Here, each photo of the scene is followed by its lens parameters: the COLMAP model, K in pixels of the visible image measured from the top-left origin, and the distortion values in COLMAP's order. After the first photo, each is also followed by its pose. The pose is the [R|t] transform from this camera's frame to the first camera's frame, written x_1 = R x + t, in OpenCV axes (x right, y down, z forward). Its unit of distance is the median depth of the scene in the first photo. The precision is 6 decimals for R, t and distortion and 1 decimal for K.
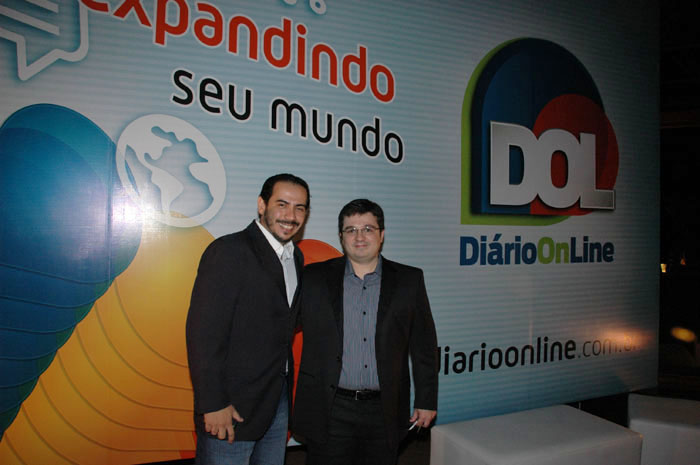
lens RADIAL K [[549.0, 0, 350.7], [0, 549.0, 239.1], [0, 0, 1]] dist [-0.157812, 0.117844]
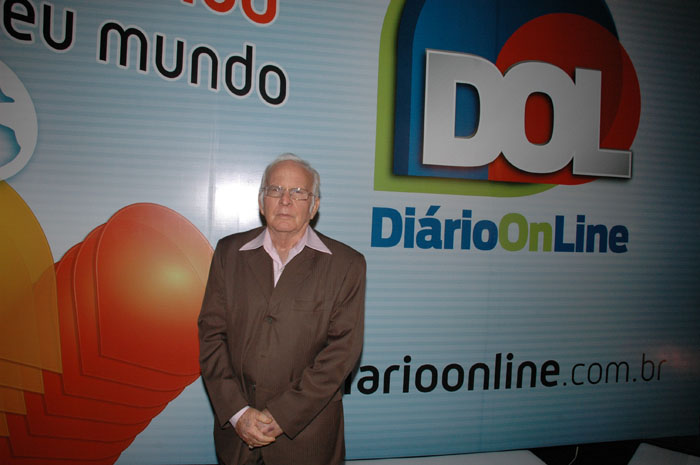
lens RADIAL K [[549.0, 0, 345.8], [0, 549.0, 234.9], [0, 0, 1]] dist [-0.157812, 0.117844]
pose [[0.979184, 0.032862, -0.200296, 0.313718], [-0.030798, 0.999436, 0.013415, 0.023767], [0.200623, -0.006967, 0.979644, 0.279050]]
